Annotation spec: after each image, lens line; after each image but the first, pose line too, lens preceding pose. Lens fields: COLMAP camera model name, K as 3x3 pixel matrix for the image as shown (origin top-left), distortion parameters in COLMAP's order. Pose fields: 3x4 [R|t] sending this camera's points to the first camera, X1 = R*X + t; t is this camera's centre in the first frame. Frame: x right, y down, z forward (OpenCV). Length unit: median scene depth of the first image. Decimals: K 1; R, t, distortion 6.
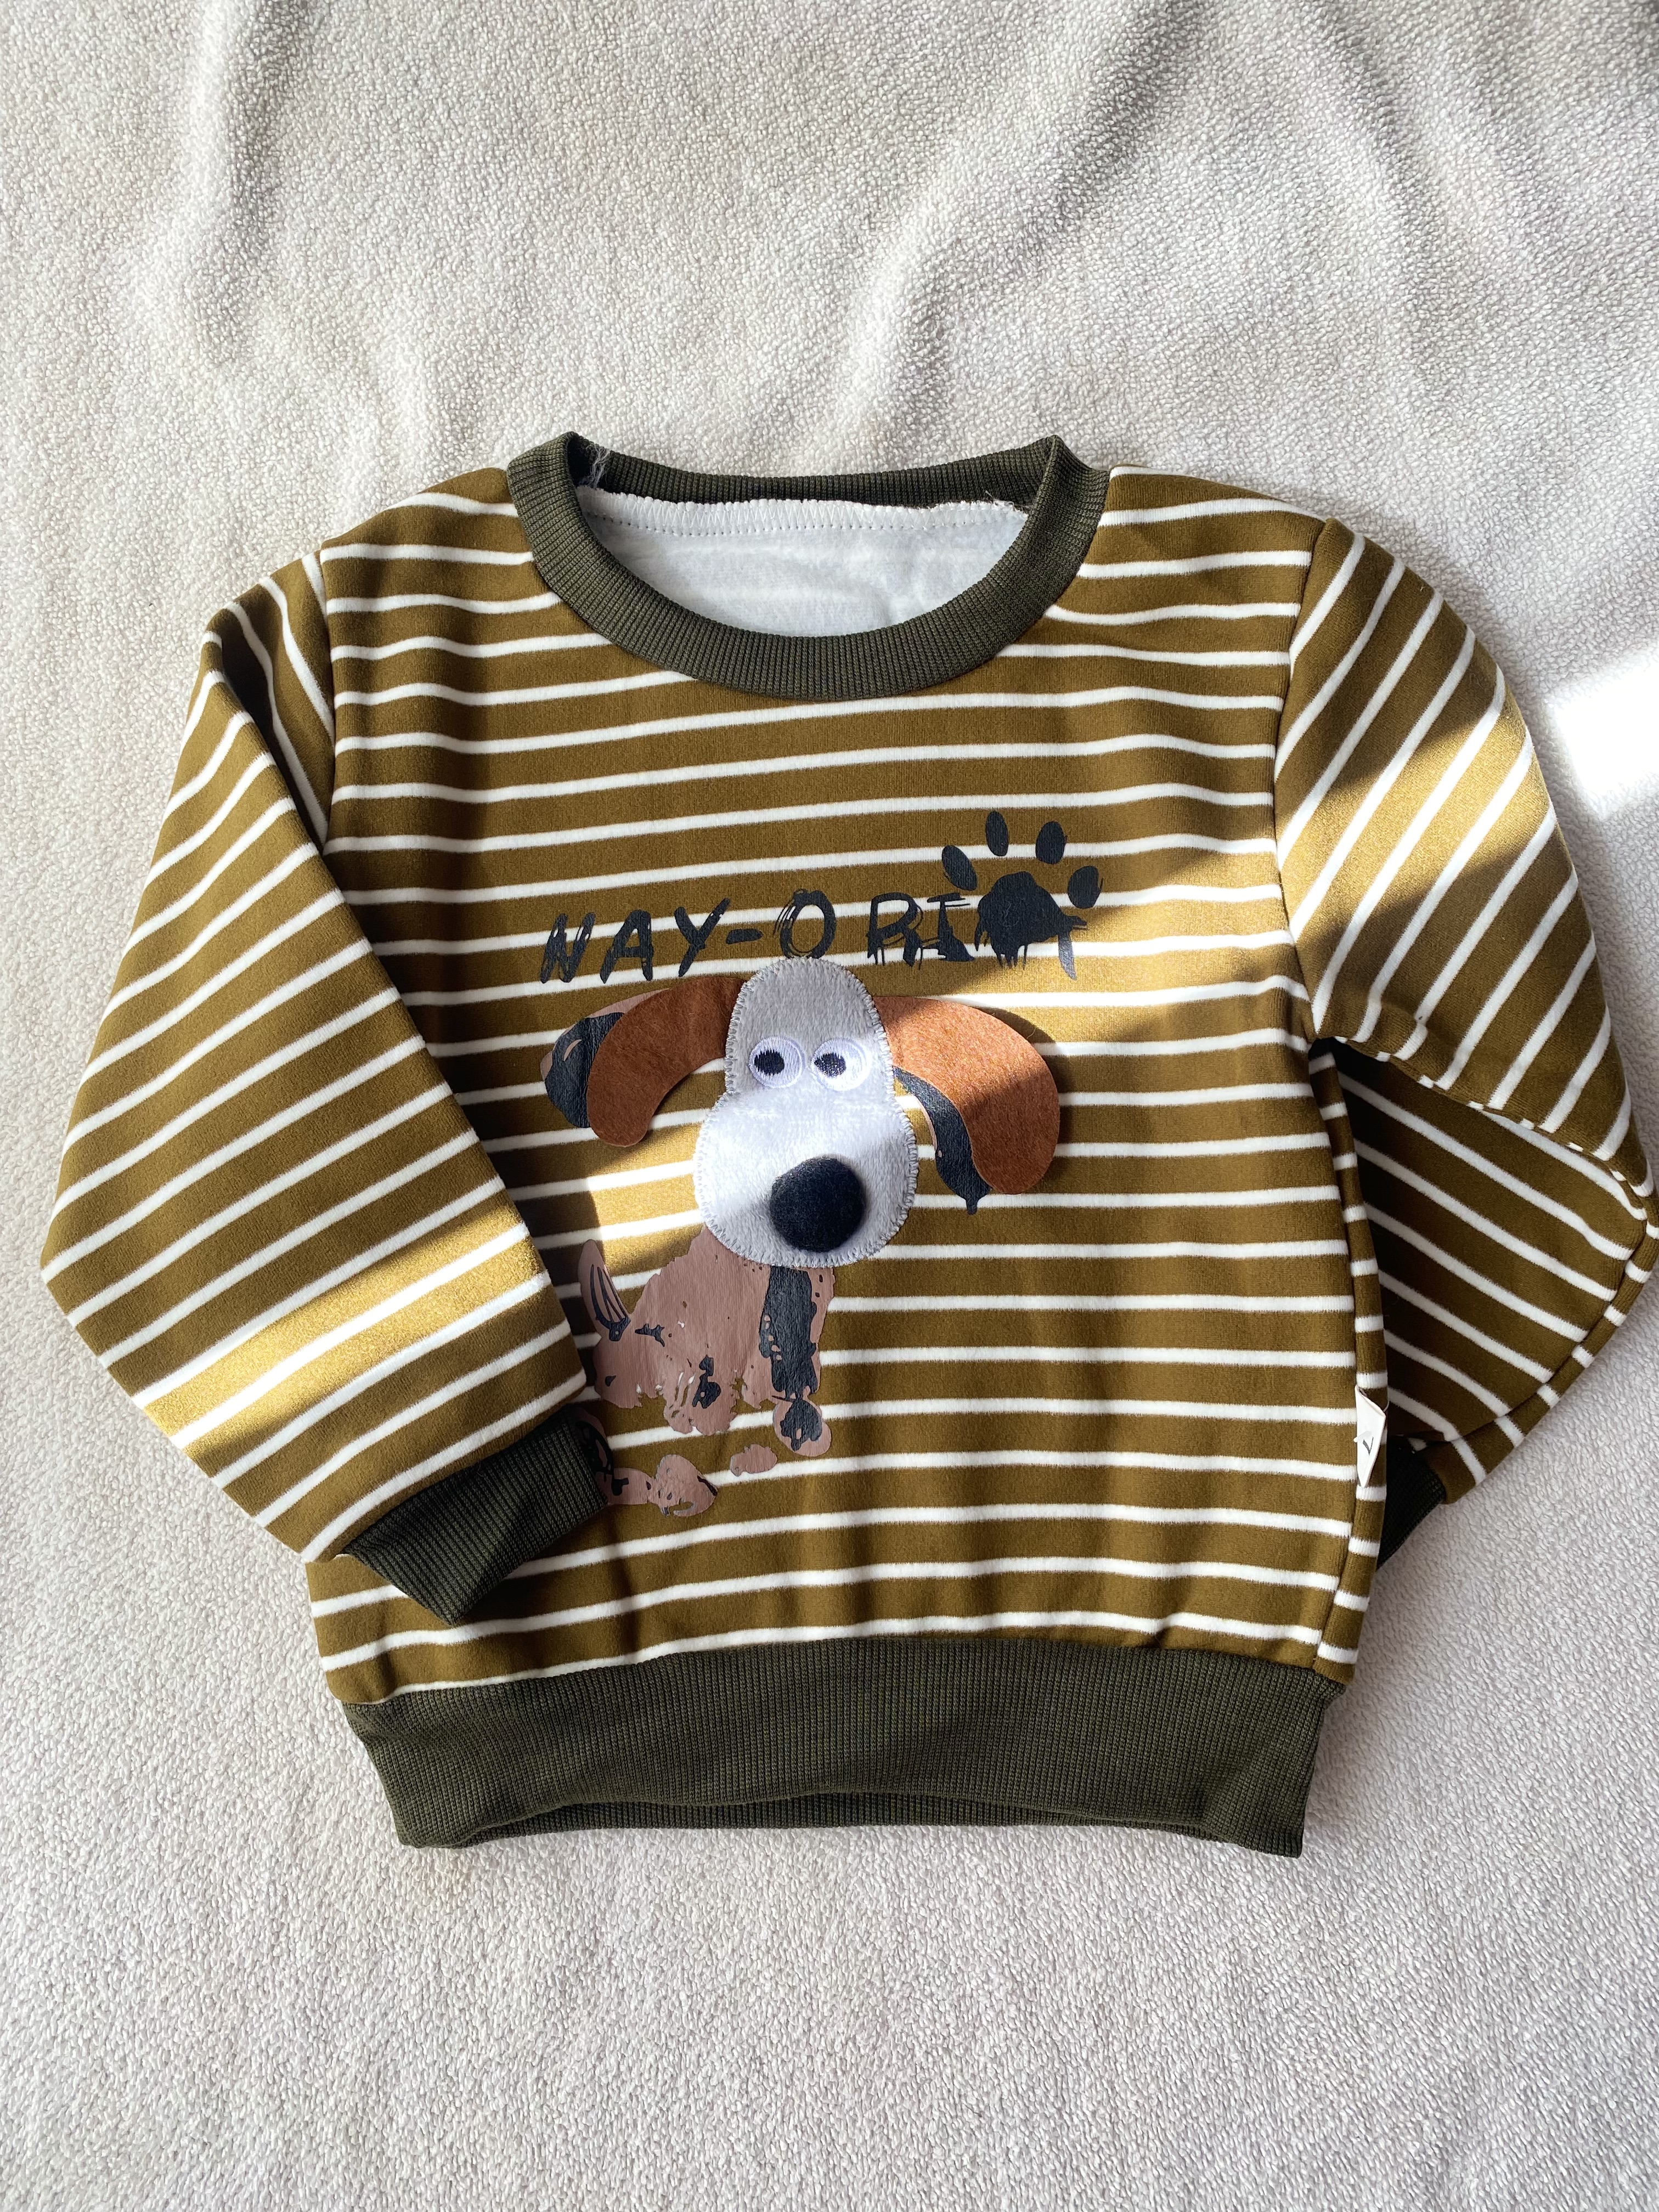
lens RADIAL K [[1766.6, 0, 836.5], [0, 1766.6, 1107.0], [0, 0, 1]] dist [0.004852, -0.010590]
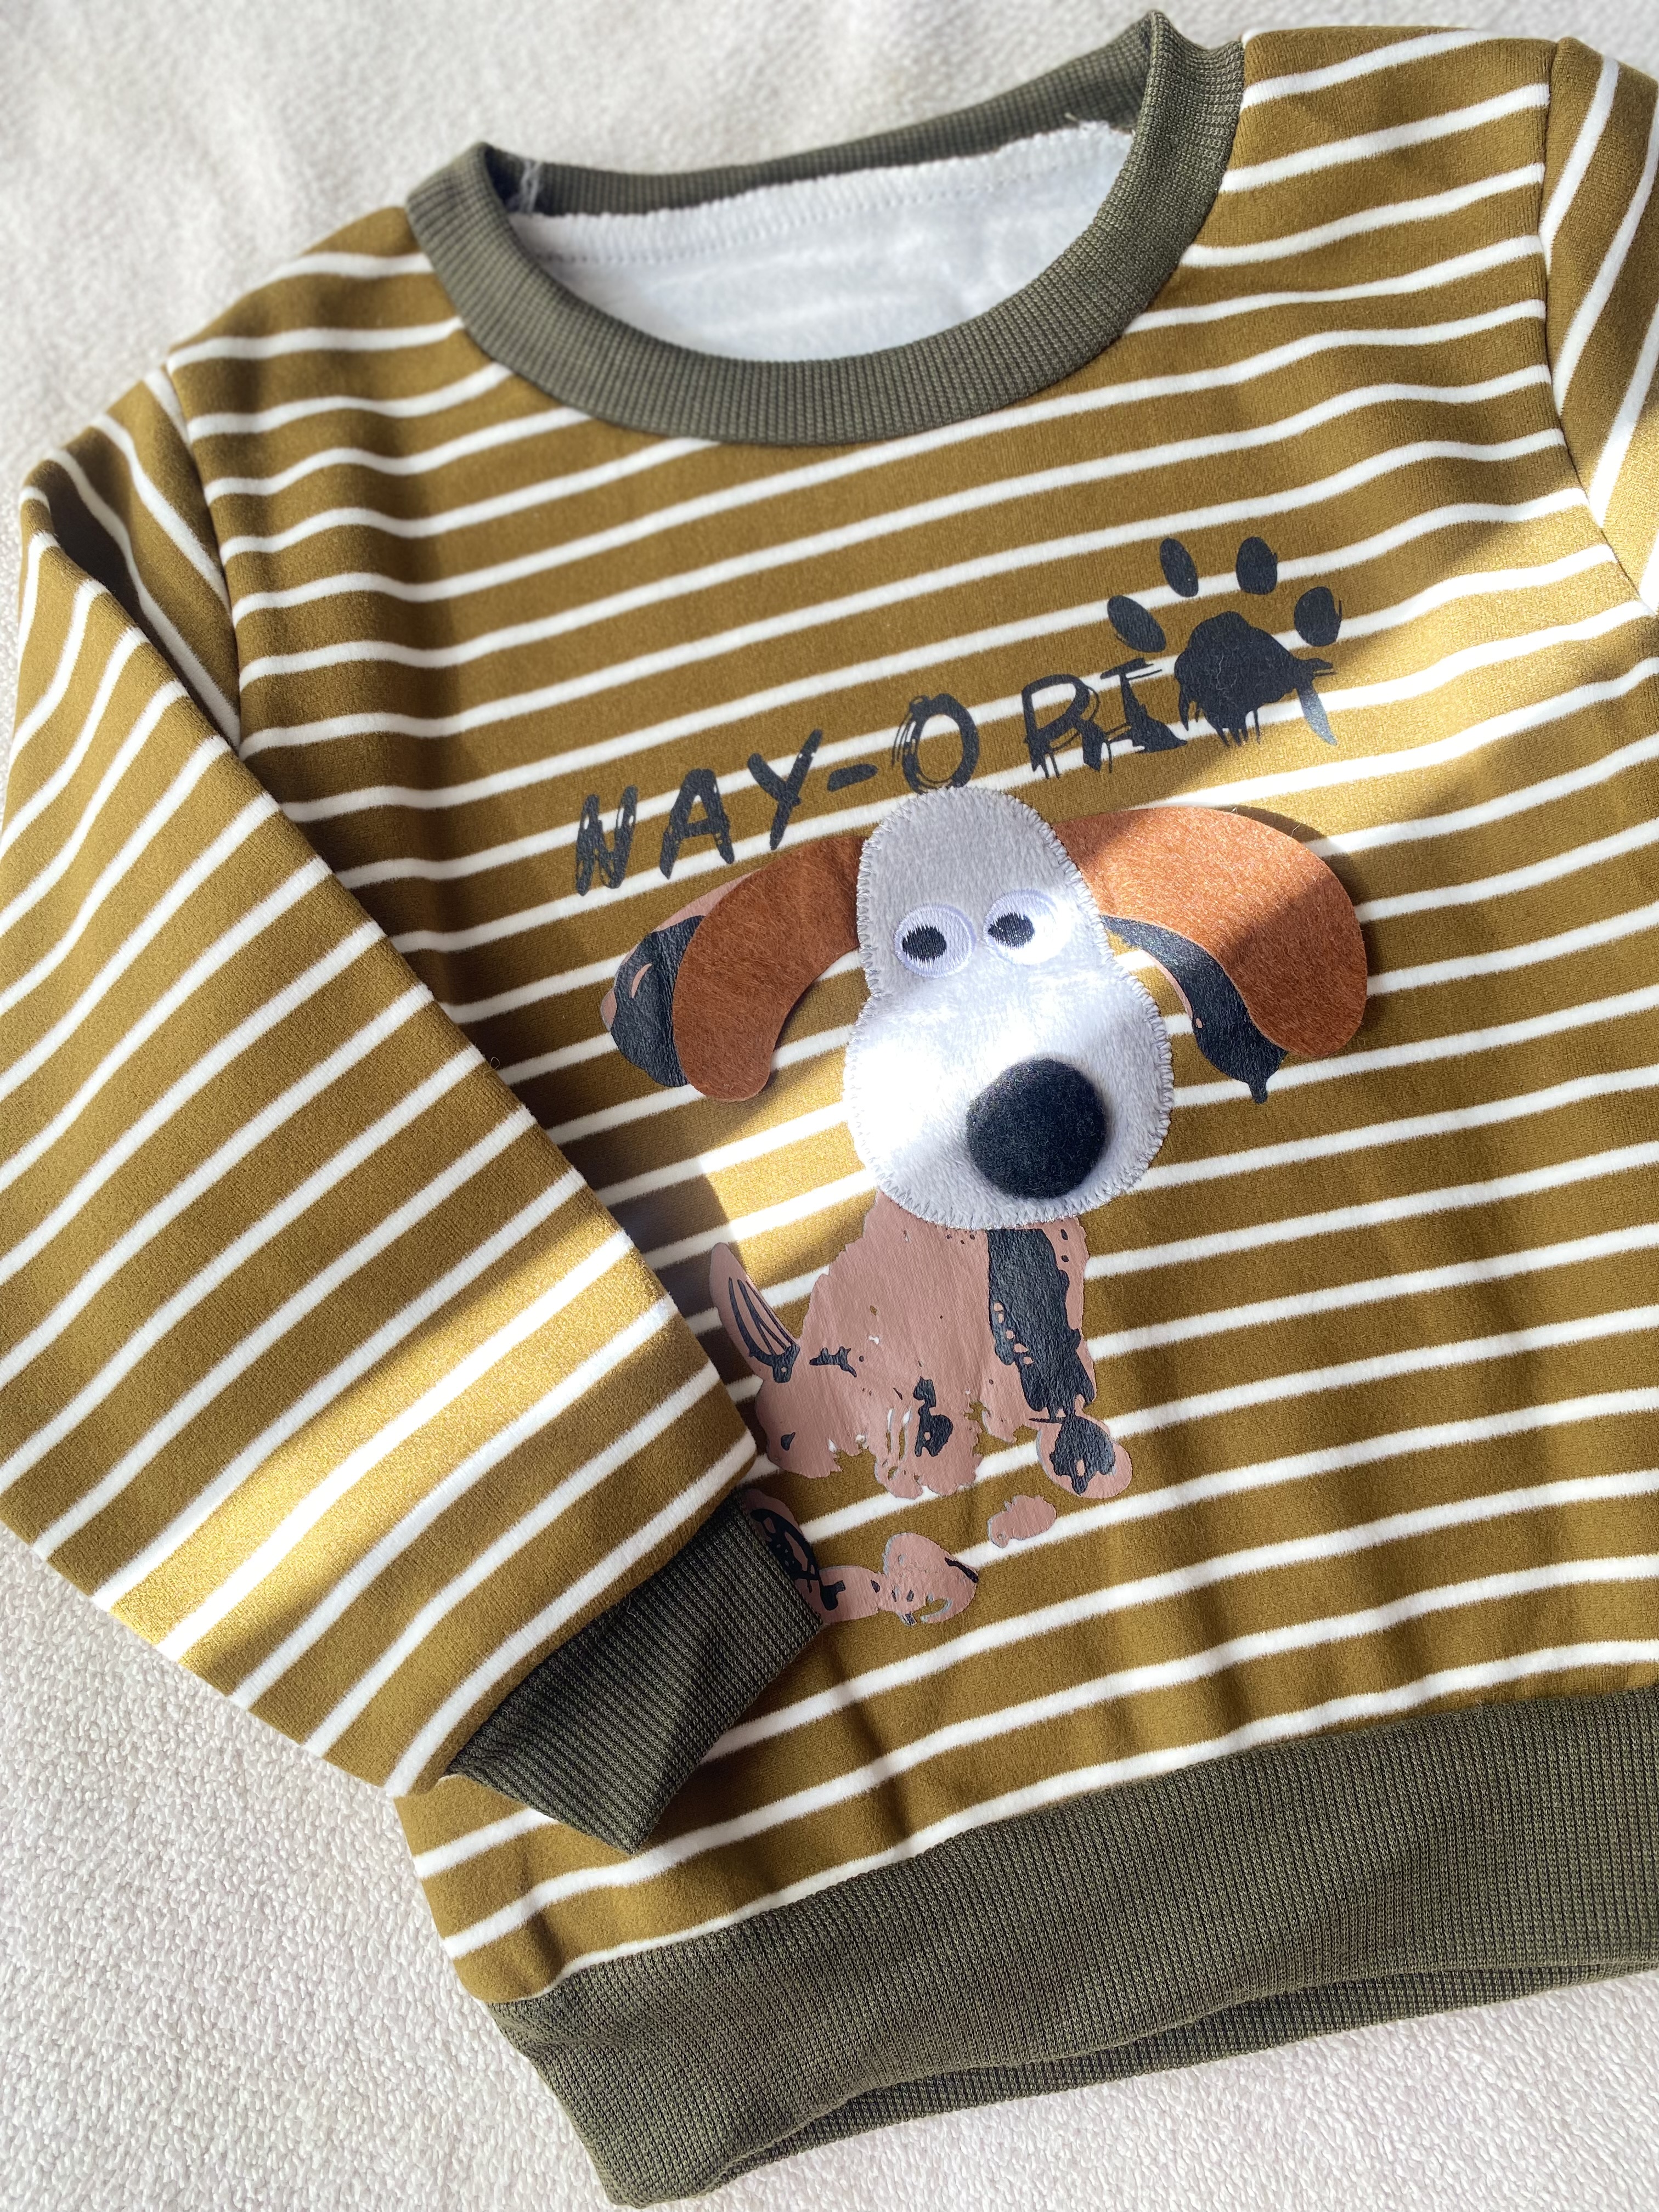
lens RADIAL K [[1766.6, 0, 818.4], [0, 1766.6, 1101.8], [0, 0, 1]] dist [0.004852, -0.010590]
pose [[0.982005, -0.188852, 0.001117, -0.093733], [0.188562, 0.980136, -0.061471, 0.071620], [0.010514, 0.060575, 0.998108, 0.318823]]
